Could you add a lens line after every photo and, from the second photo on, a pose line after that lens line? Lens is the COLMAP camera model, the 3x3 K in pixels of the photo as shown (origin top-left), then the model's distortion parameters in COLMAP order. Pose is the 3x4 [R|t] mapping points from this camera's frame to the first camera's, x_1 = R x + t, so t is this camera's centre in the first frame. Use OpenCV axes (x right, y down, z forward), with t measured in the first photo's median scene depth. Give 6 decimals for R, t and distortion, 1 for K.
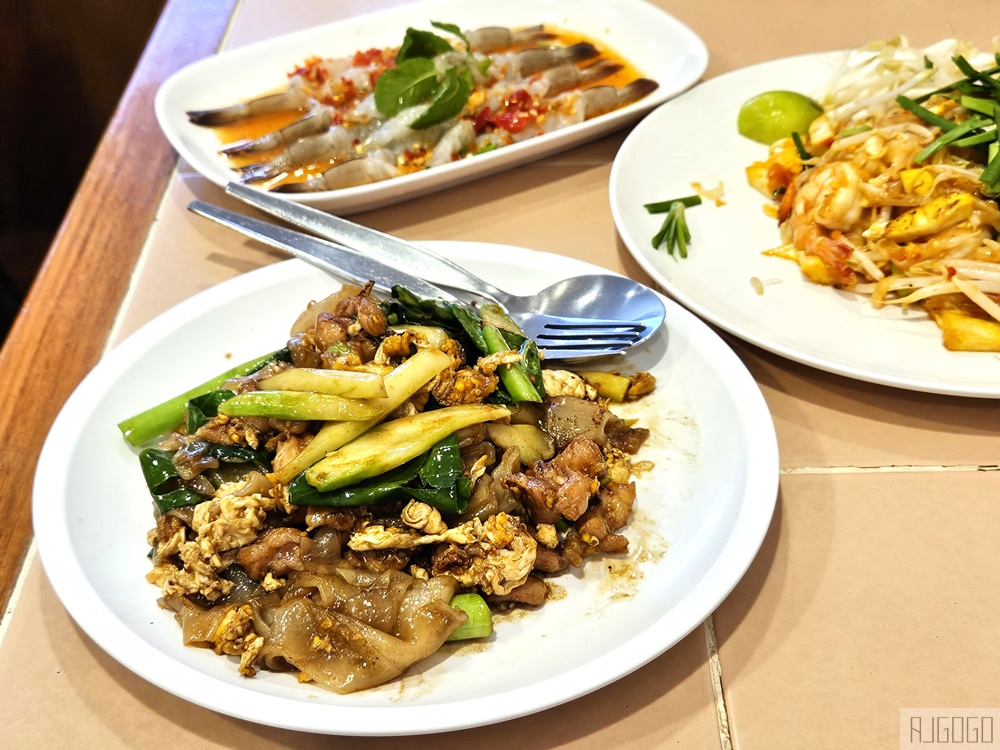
lens RADIAL K [[1343.7, 0, 500.0], [0, 1343.7, 375.0], [0, 0, 1]] dist [-0.005372, 0.009039]
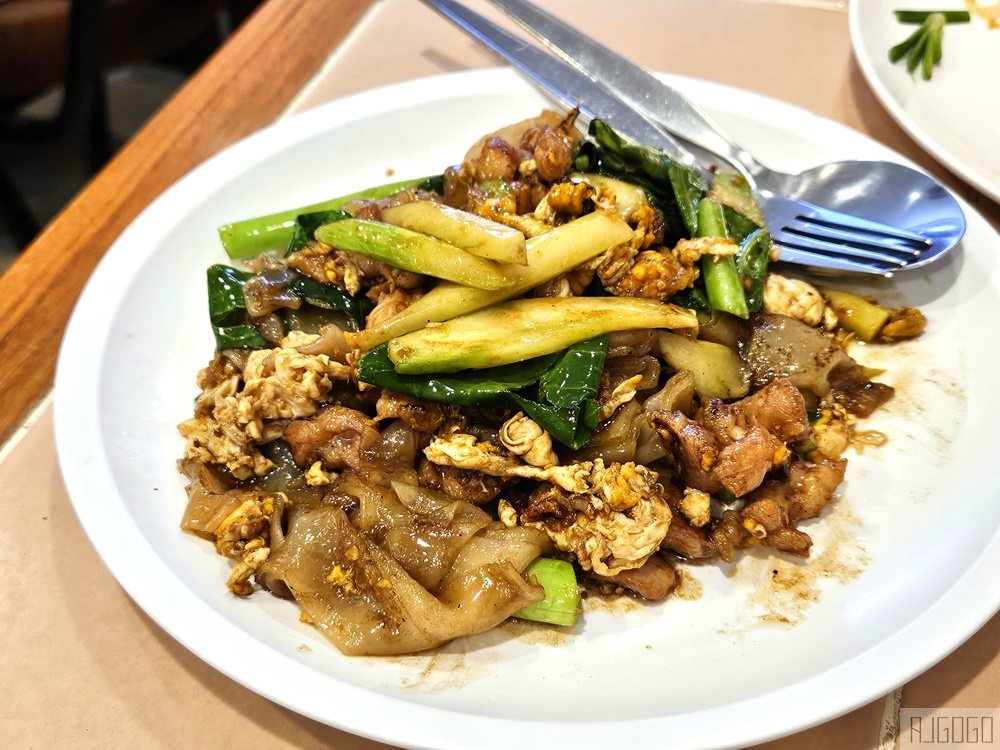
lens RADIAL K [[1343.7, 0, 500.0], [0, 1343.7, 375.0], [0, 0, 1]] dist [-0.005372, 0.009039]
pose [[0.947090, 0.231098, -0.222743, 0.076403], [-0.206127, 0.969876, 0.129816, -0.016955], [0.246033, -0.077034, 0.966195, 0.291365]]
